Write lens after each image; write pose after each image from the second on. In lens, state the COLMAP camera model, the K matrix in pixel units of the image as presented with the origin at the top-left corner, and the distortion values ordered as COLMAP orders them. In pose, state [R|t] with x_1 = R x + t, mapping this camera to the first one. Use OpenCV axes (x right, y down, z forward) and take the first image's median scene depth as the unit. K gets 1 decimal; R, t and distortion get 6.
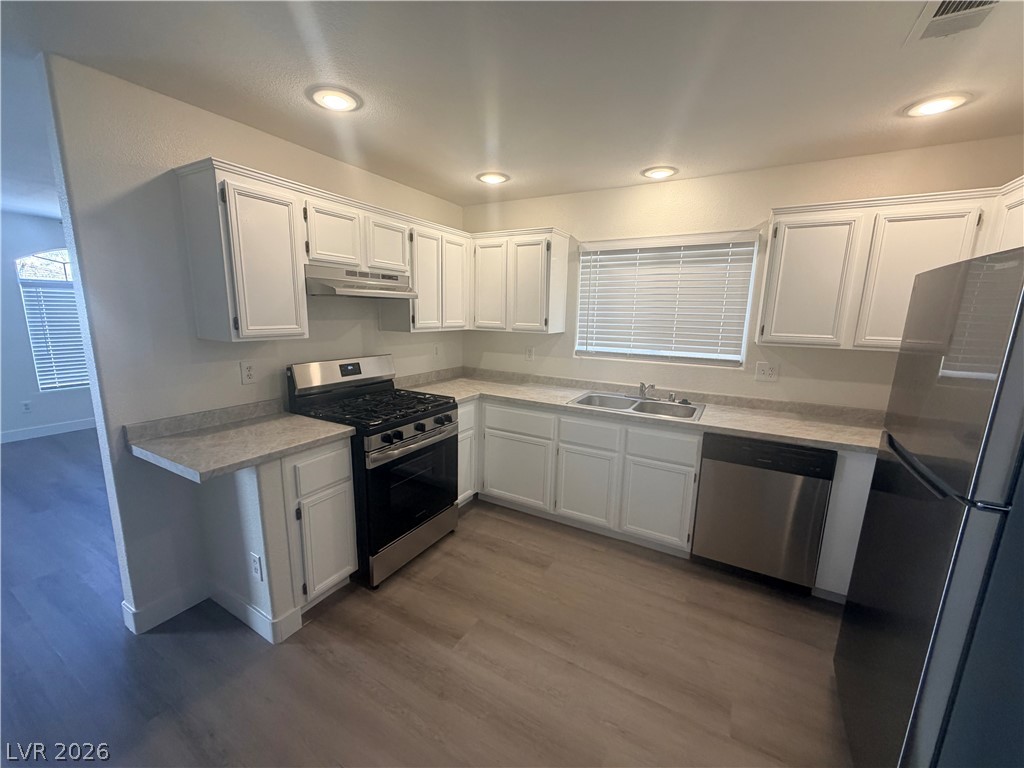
lens RADIAL K [[428.2, 0, 516.6], [0, 428.2, 384.0], [0, 0, 1]] dist [0.008122, -0.000089]
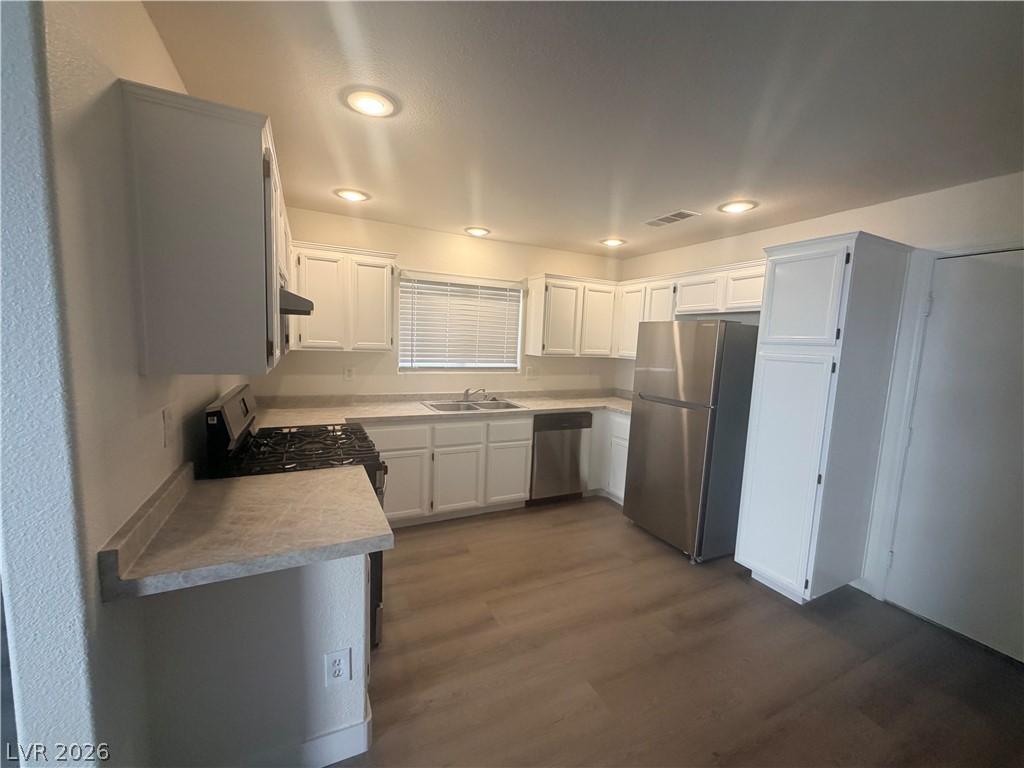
lens RADIAL K [[428.2, 0, 516.6], [0, 428.2, 384.0], [0, 0, 1]] dist [0.008122, -0.000089]
pose [[0.529703, -0.086571, 0.843754, -0.767231], [0.114473, 0.992973, 0.030016, -0.042987], [-0.840423, 0.080688, 0.535890, 0.213766]]
